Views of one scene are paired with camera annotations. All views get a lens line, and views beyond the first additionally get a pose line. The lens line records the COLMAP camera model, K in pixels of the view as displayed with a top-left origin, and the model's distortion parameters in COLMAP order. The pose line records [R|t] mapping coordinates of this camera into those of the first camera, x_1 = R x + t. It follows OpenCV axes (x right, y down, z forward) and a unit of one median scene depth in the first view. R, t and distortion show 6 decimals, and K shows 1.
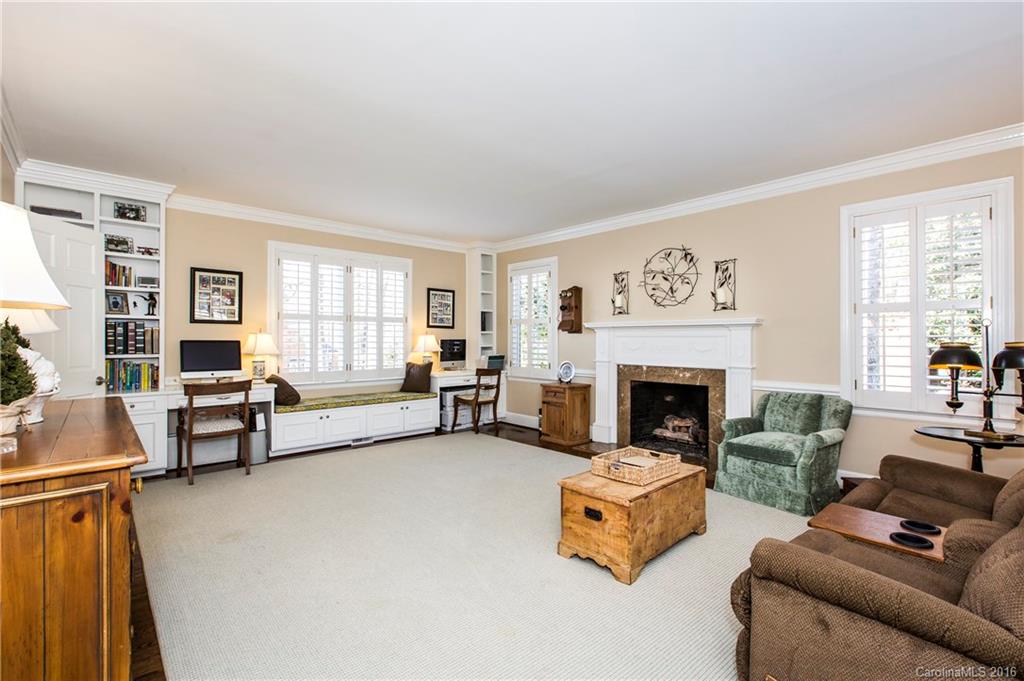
lens RADIAL K [[464.7, 0, 508.7], [0, 464.7, 340.9], [0, 0, 1]] dist [-0.003102, -0.000466]
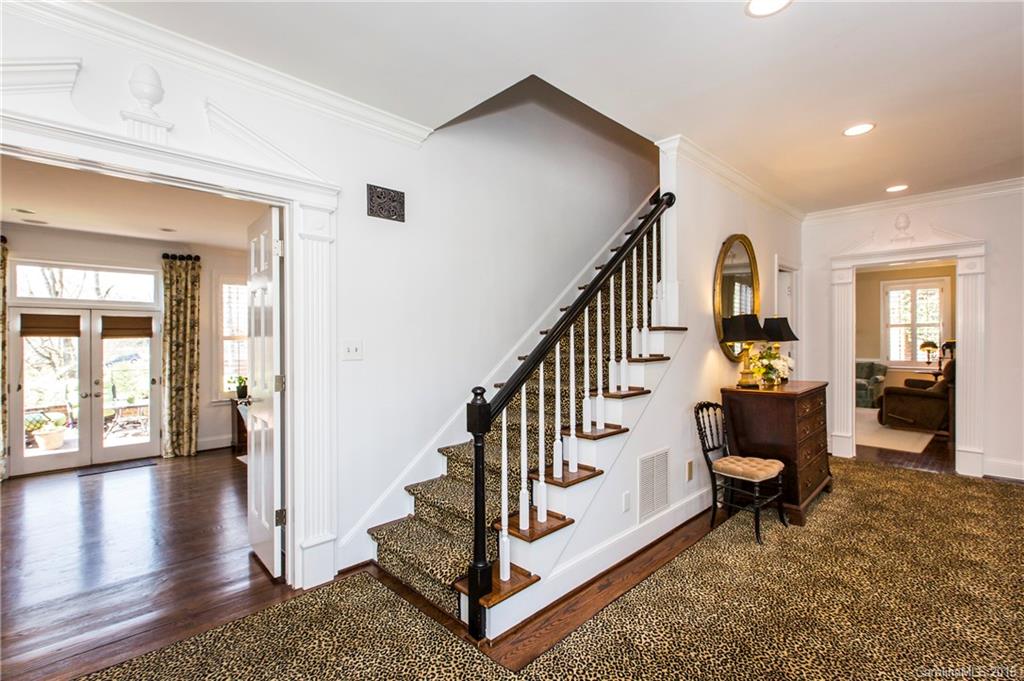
lens RADIAL K [[464.7, 0, 508.9], [0, 464.7, 340.9], [0, 0, 1]] dist [-0.003102, -0.000466]
pose [[0.999459, -0.000150, 0.032877, -1.373559], [-0.000084, 0.999975, 0.007139, -0.009049], [-0.032877, -0.007138, 0.999434, -1.414342]]
